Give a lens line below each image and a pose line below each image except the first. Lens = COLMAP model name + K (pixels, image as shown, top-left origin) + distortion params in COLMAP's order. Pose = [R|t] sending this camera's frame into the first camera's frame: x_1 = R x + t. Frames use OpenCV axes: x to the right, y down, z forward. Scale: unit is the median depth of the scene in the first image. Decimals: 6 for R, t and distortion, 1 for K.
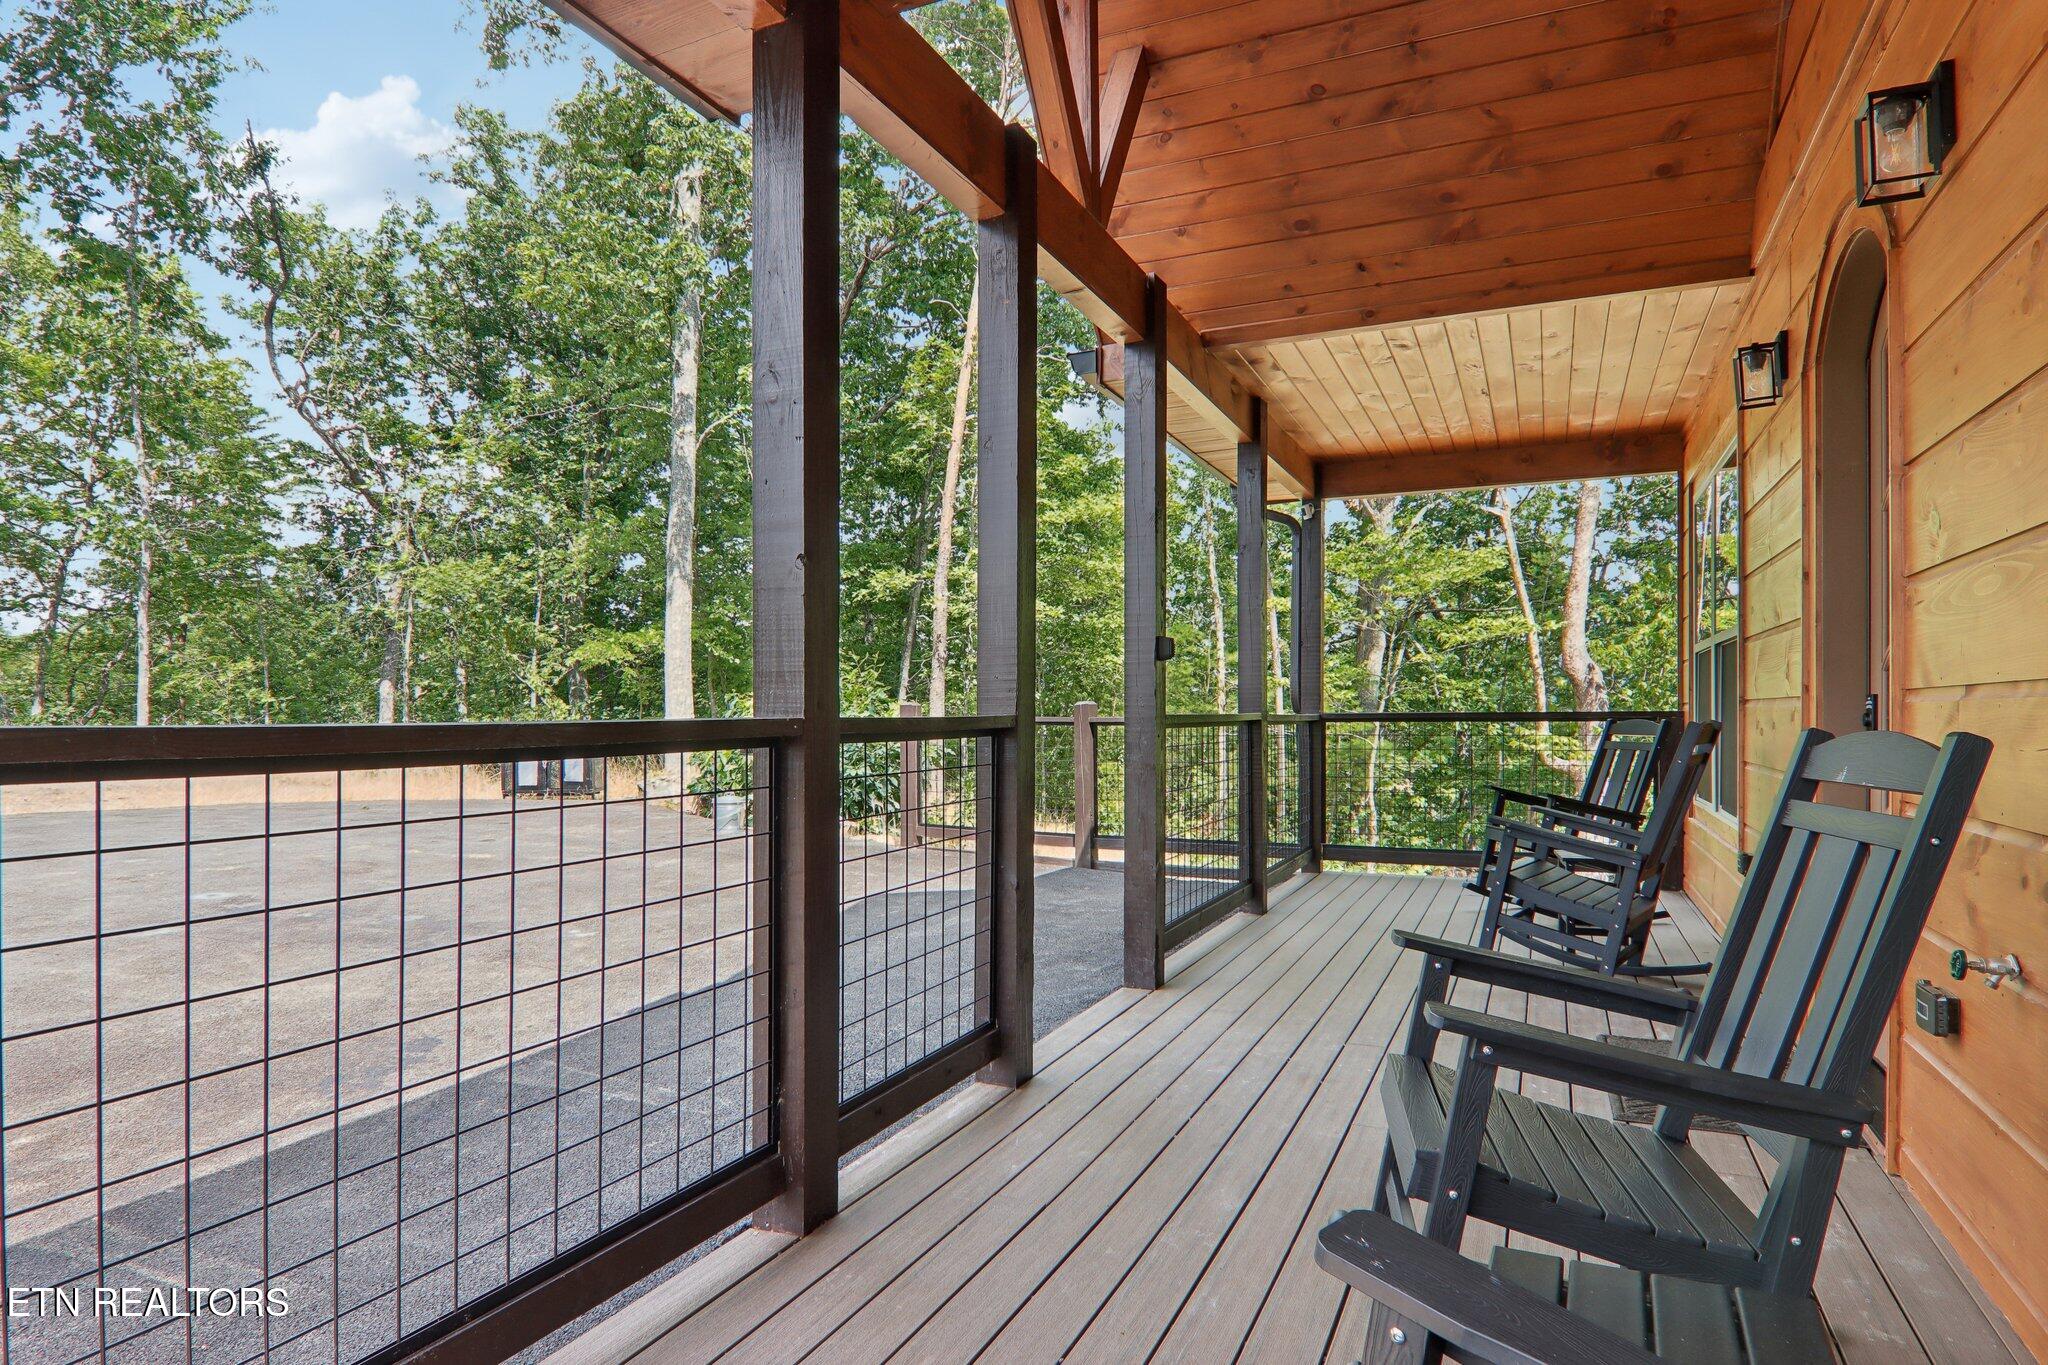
lens RADIAL K [[1154.4, 0, 1010.9], [0, 1154.4, 714.0], [0, 0, 1]] dist [0.002464, -0.015923]
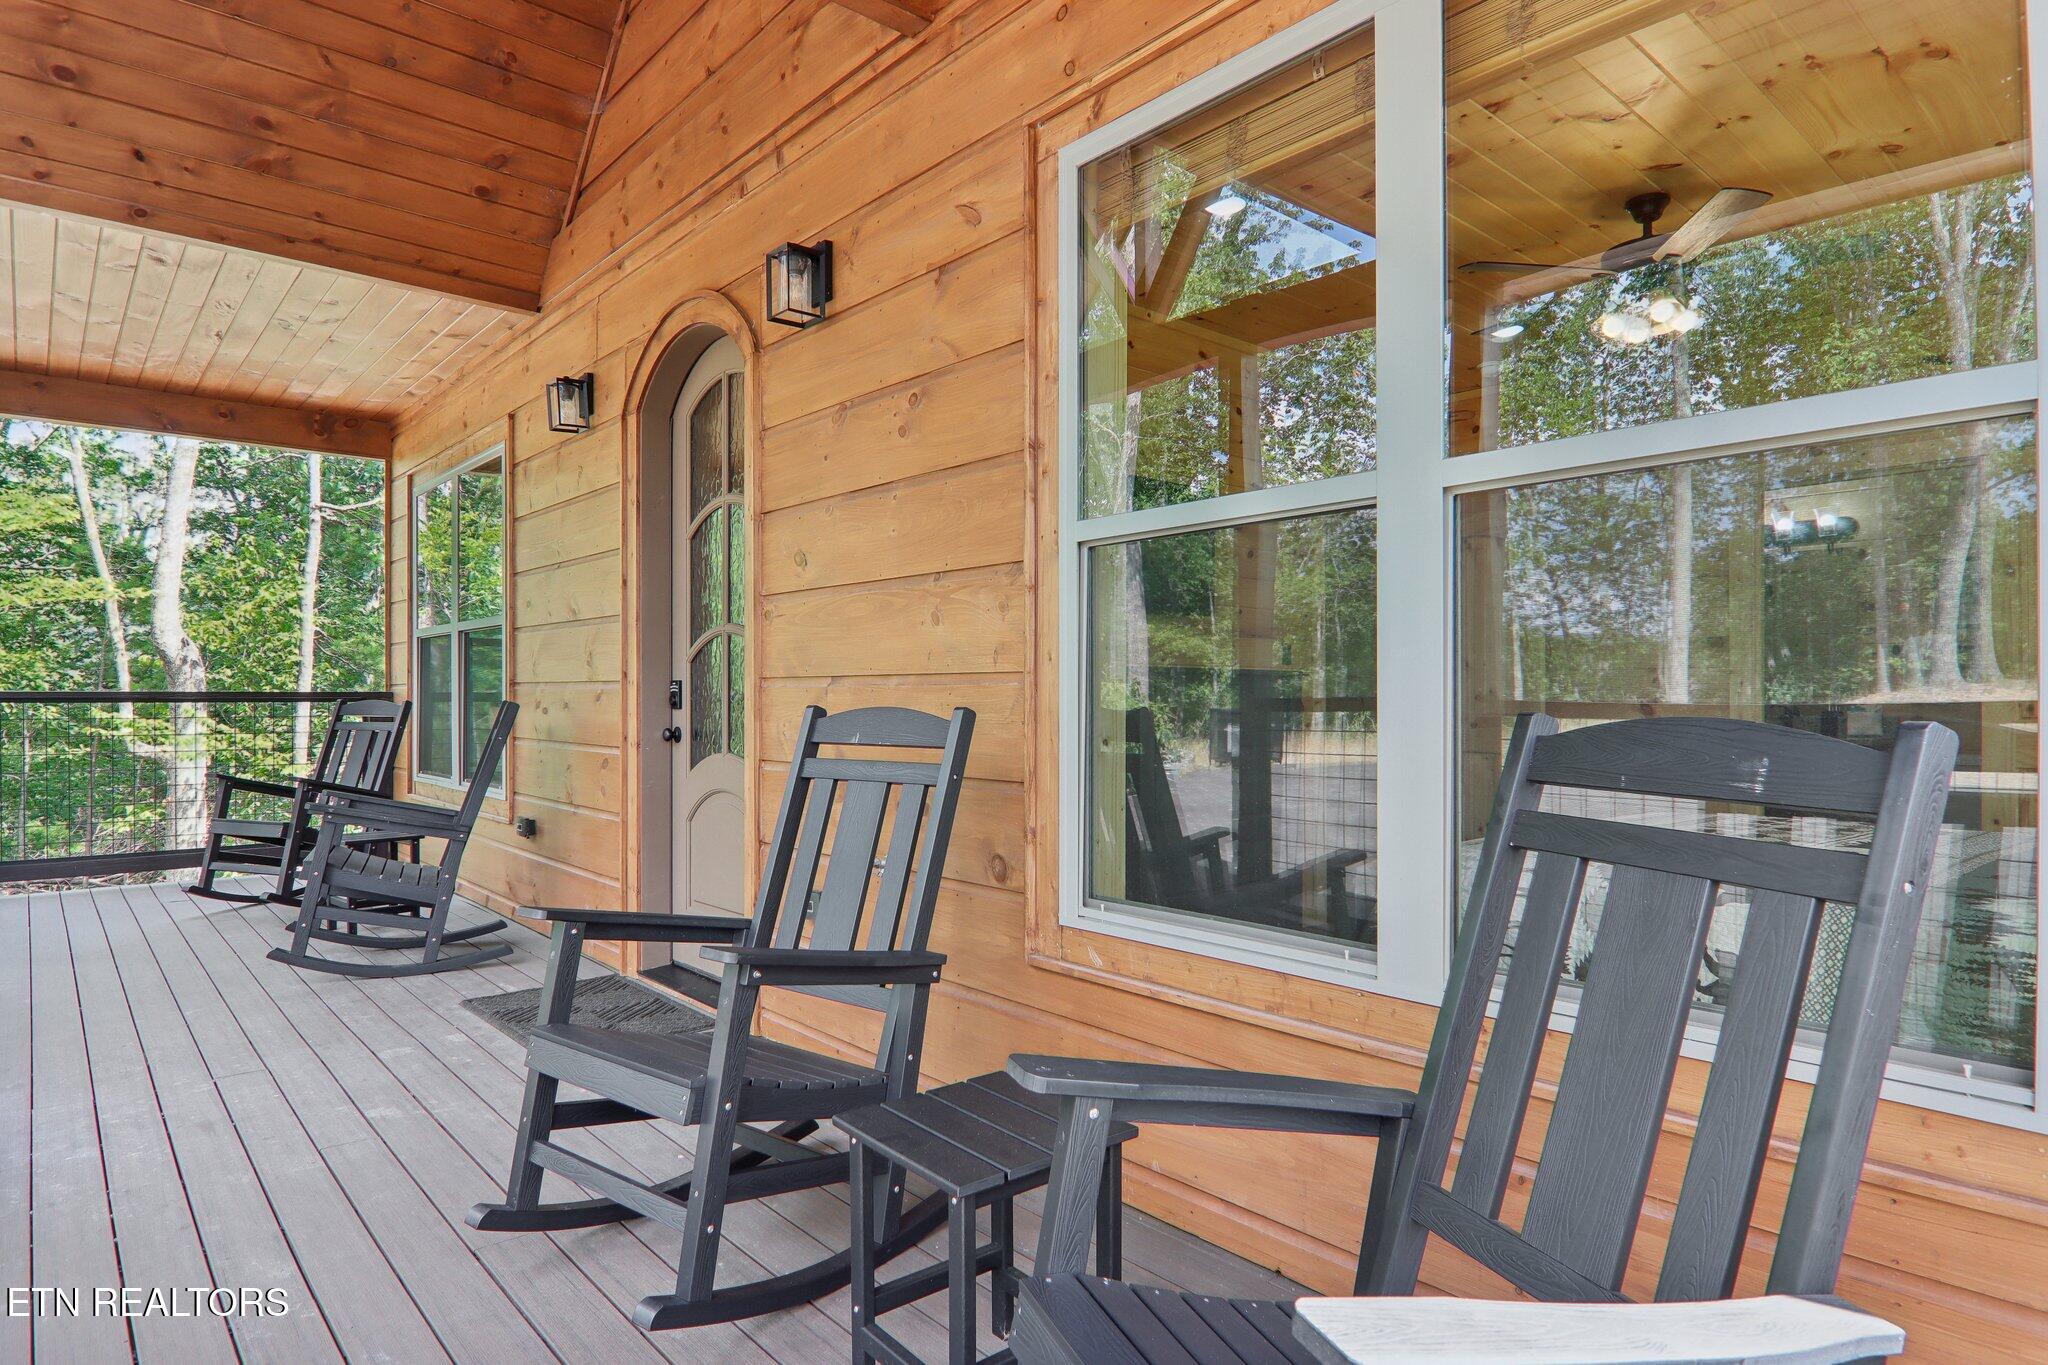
lens RADIAL K [[1154.4, 0, 1017.5], [0, 1154.4, 688.2], [0, 0, 1]] dist [0.002464, -0.015923]
pose [[0.415369, 0.010873, 0.909588, -0.178879], [-0.005612, 0.999940, -0.009390, 0.001087], [-0.909636, -0.001205, 0.415406, 0.080432]]
